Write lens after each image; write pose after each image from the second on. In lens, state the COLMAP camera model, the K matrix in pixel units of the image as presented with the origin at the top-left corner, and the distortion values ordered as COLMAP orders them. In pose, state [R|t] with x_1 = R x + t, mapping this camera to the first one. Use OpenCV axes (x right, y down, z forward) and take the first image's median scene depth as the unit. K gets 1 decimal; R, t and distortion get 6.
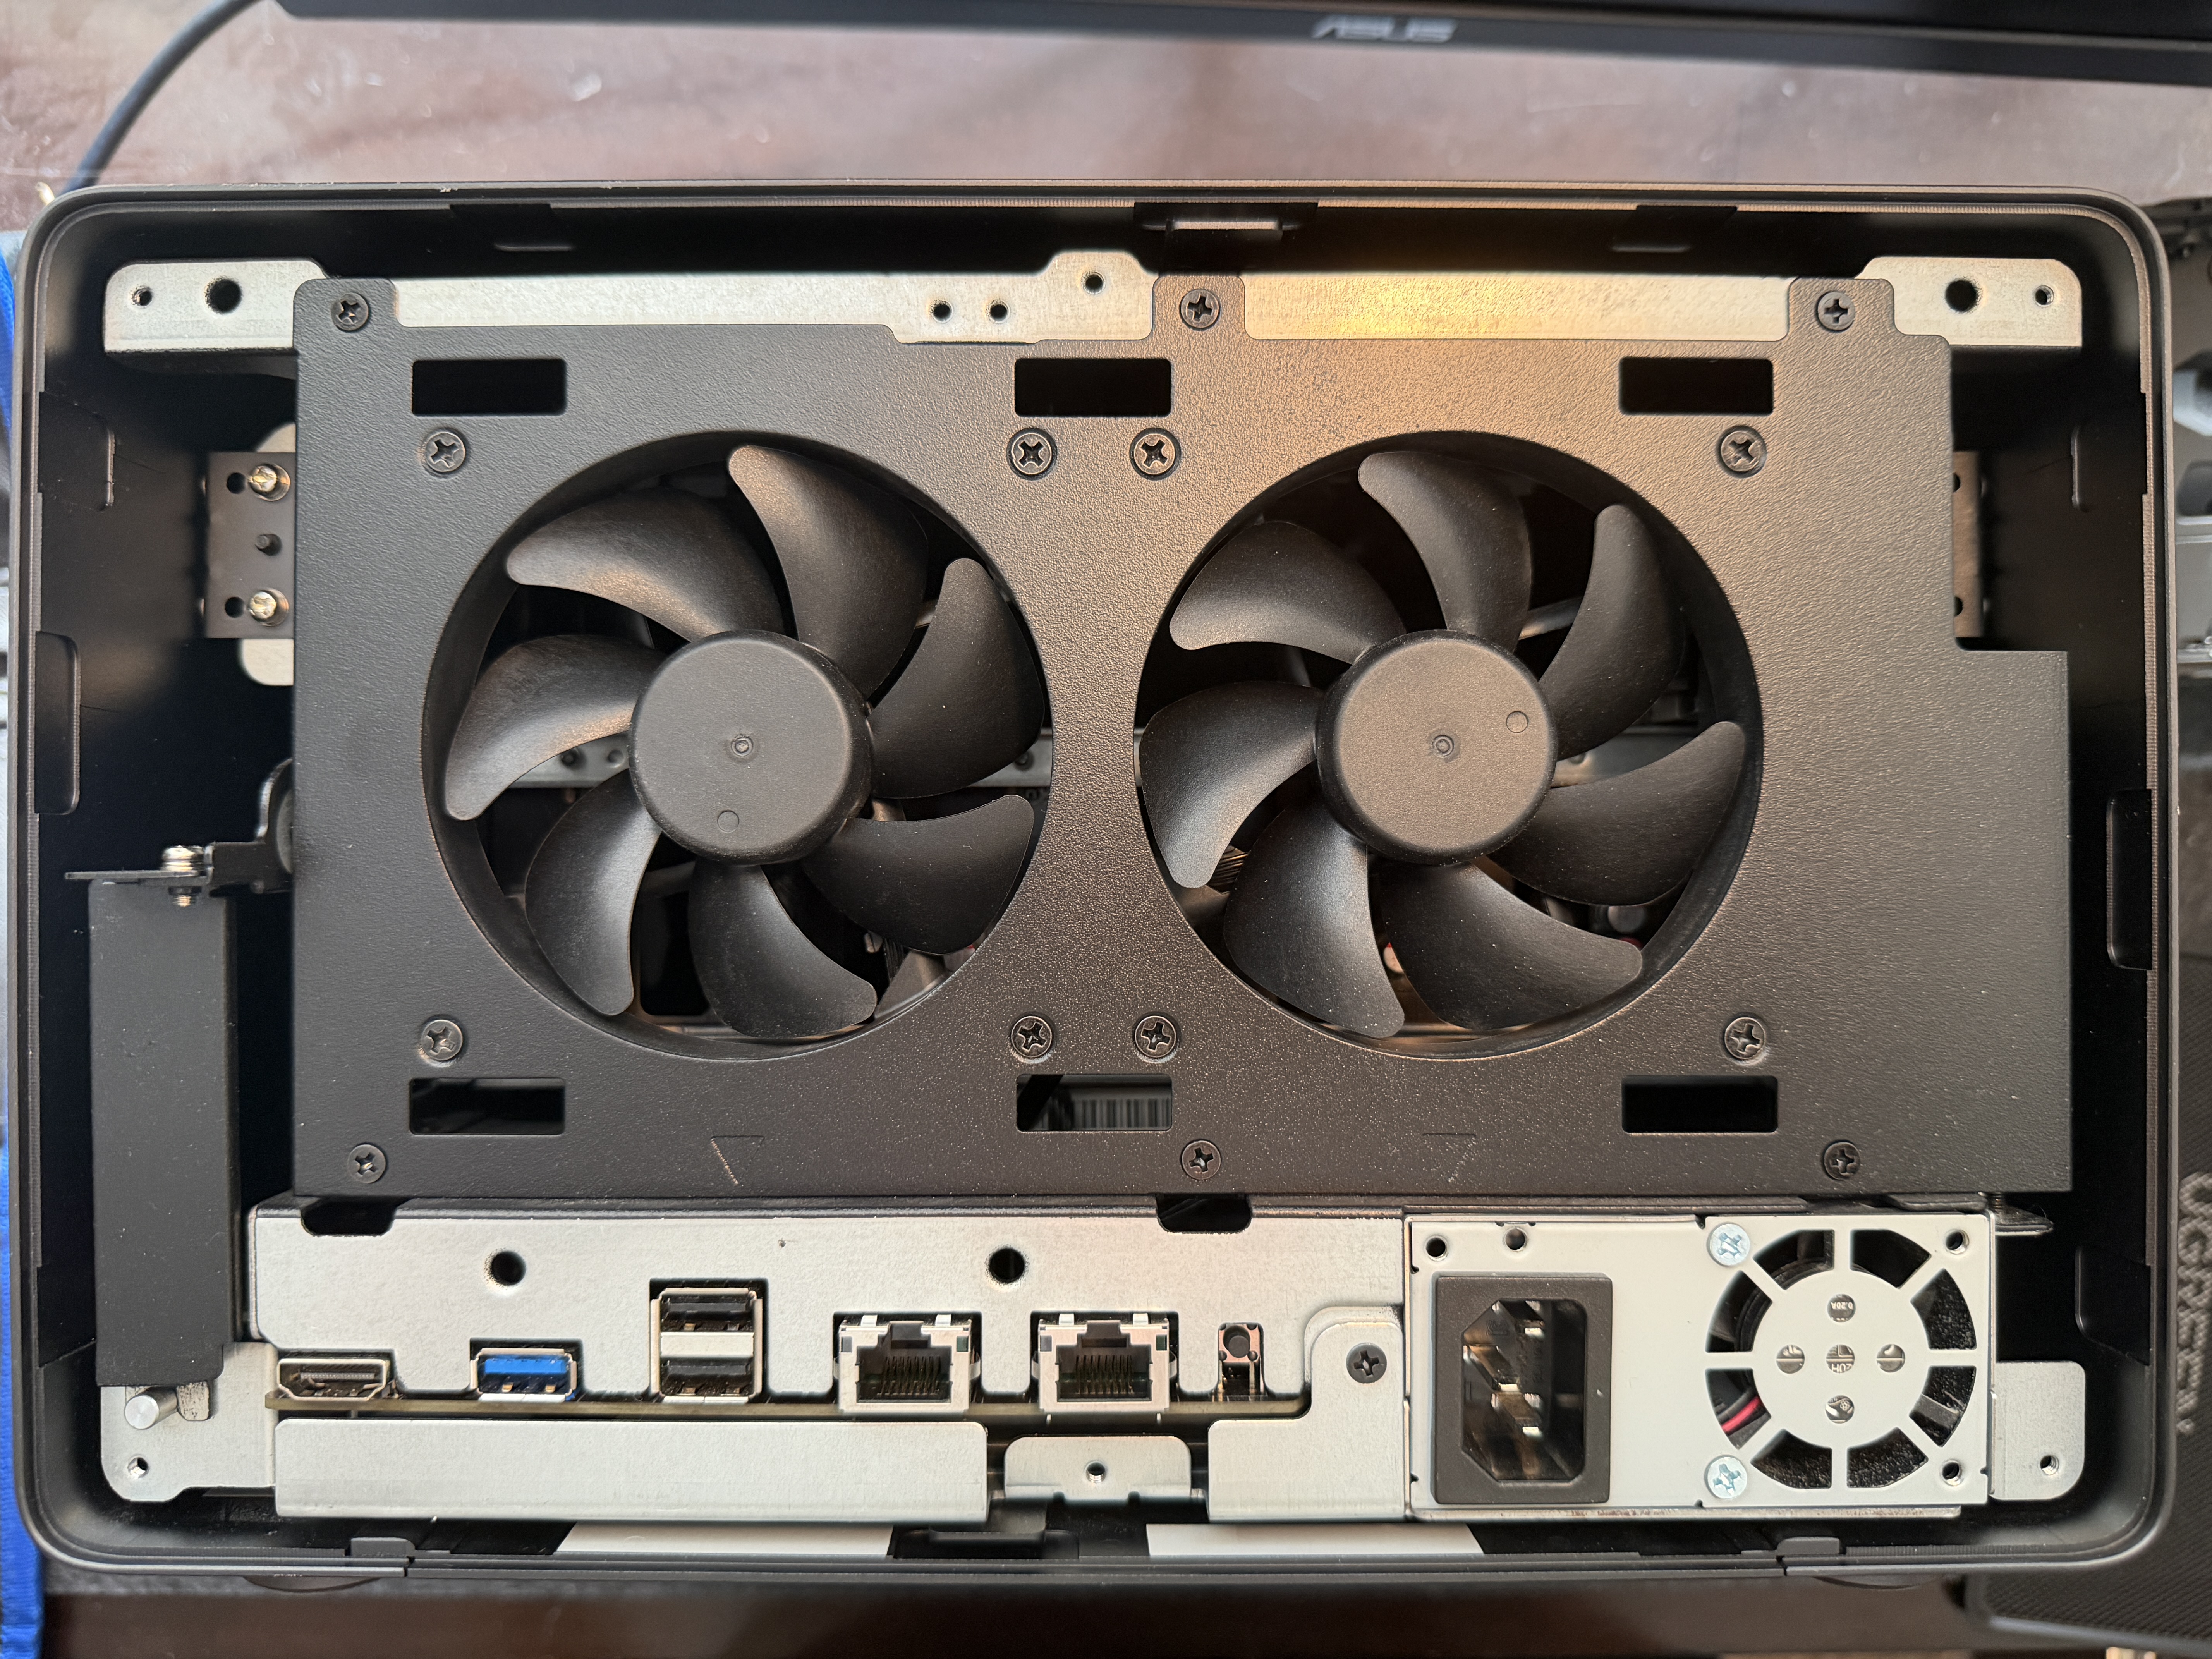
lens RADIAL K [[1661.2, 0, 1099.9], [0, 1661.2, 824.7], [0, 0, 1]] dist [-0.042037, 0.007411]
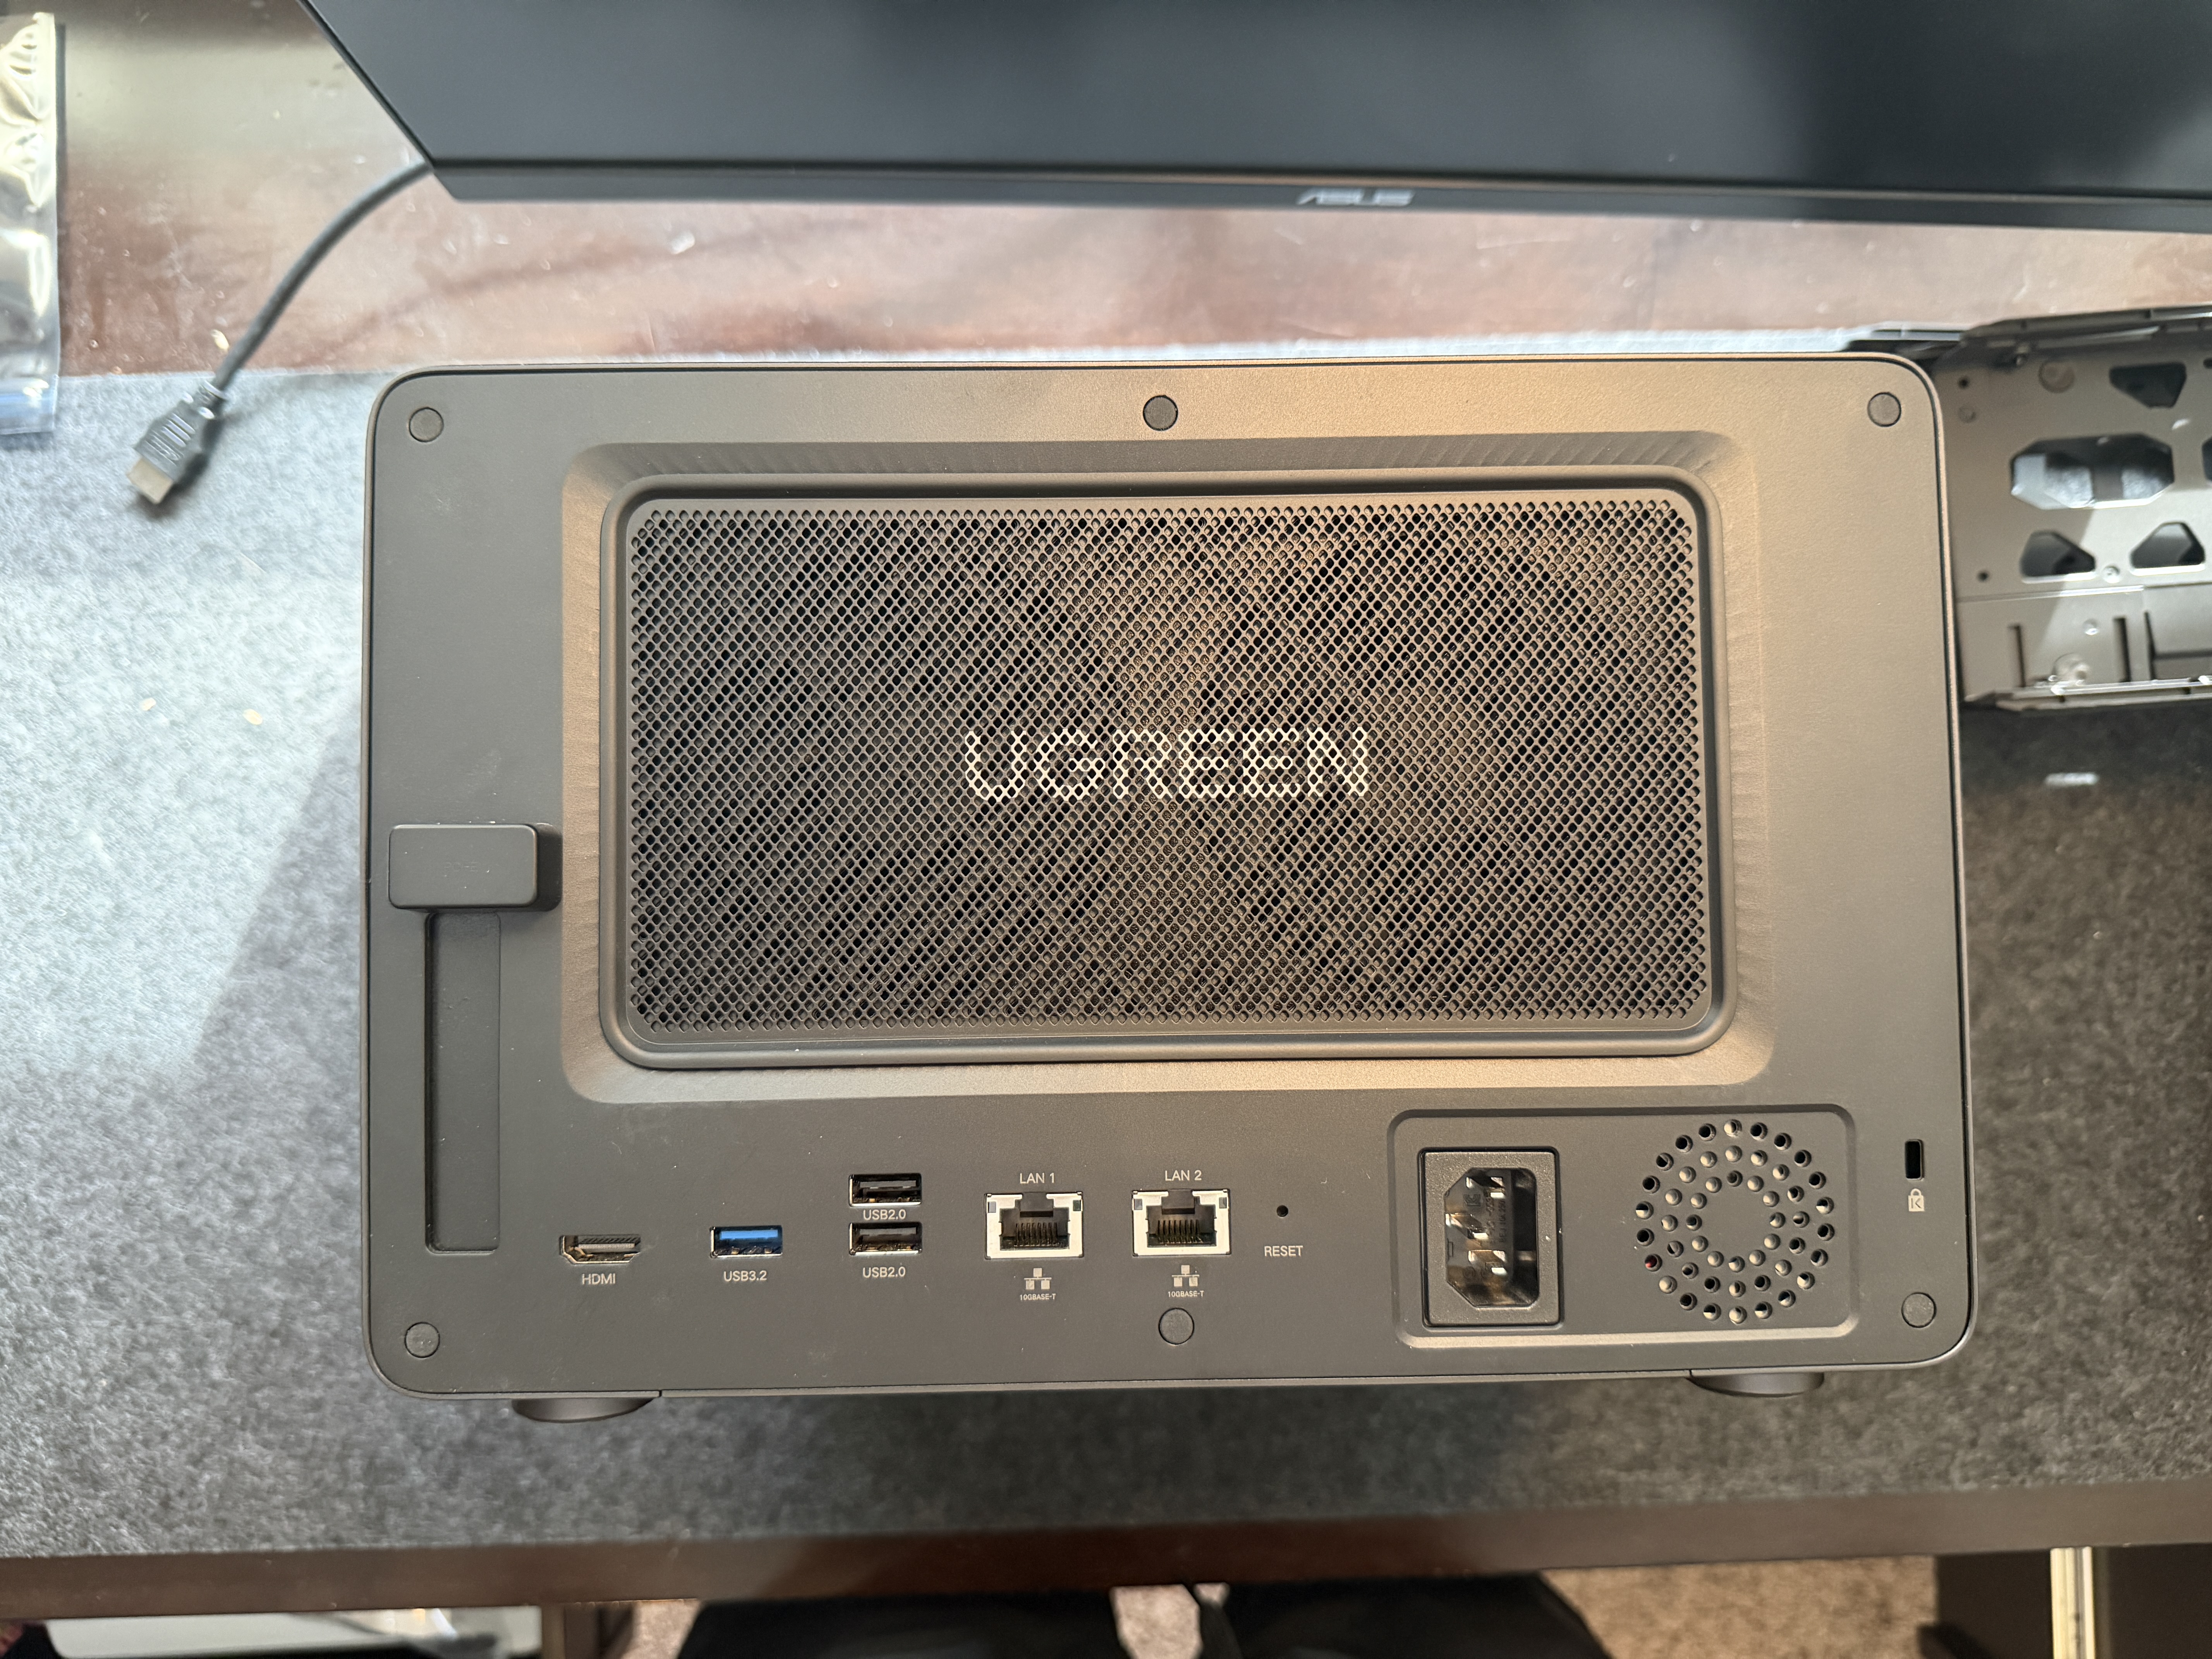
lens RADIAL K [[1661.2, 0, 1111.6], [0, 1661.2, 832.7], [0, 0, 1]] dist [-0.042037, 0.007411]
pose [[0.999633, -0.022421, 0.015233, -0.037179], [0.023020, 0.998921, -0.040336, 0.034607], [-0.014312, 0.040672, 0.999070, -0.202833]]
